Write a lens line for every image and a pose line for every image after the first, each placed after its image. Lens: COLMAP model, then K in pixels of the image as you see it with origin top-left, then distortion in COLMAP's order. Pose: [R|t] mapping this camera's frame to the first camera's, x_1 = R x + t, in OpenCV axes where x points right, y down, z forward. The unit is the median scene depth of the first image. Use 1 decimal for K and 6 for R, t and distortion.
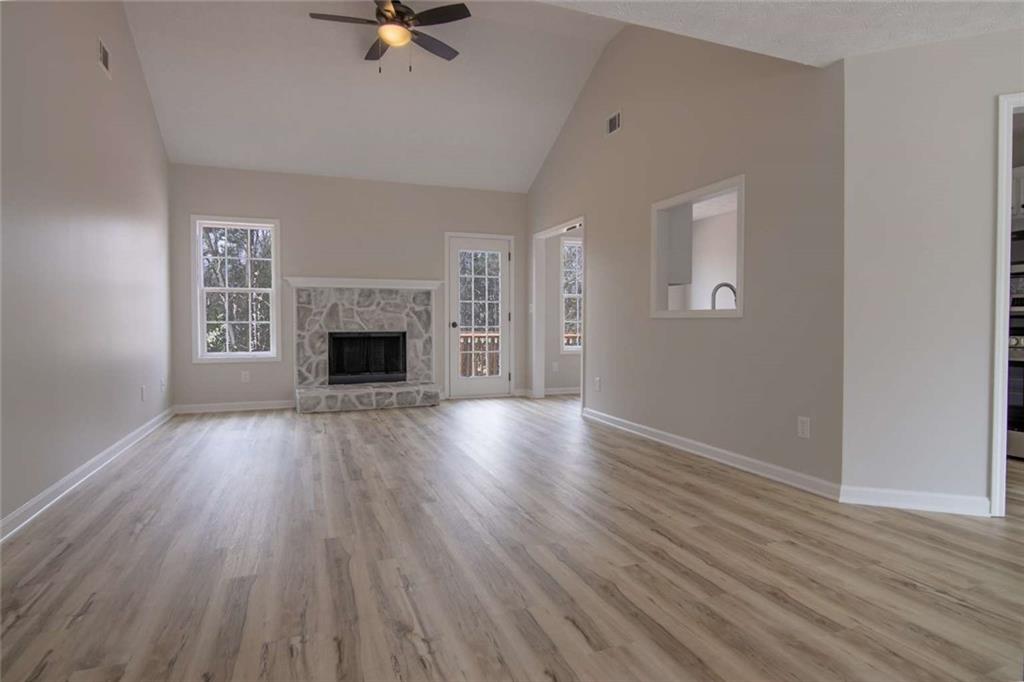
lens RADIAL K [[550.5, 0, 512.0], [0, 550.5, 341.0], [0, 0, 1]] dist [0.000562, -0.018696]
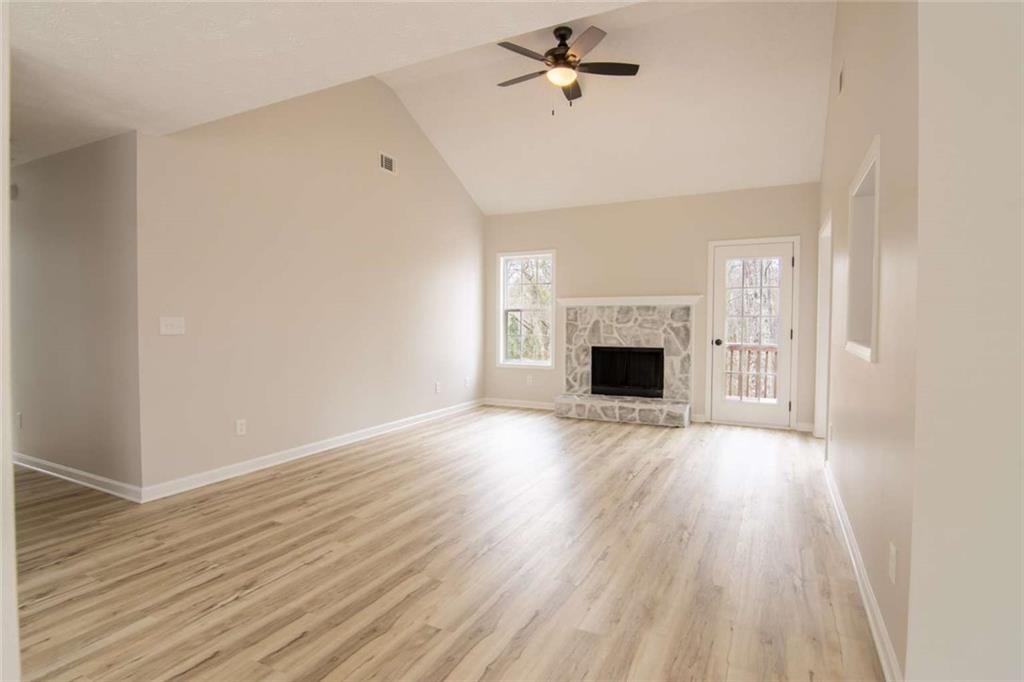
lens RADIAL K [[530.7, 0, 512.0], [0, 530.7, 341.0], [0, 0, 1]] dist [-0.002094, -0.017183]
pose [[0.664465, 0.031308, -0.746664, 0.356274], [-0.027876, 0.999465, 0.017100, -0.040707], [0.746800, 0.009452, 0.664982, 0.174712]]
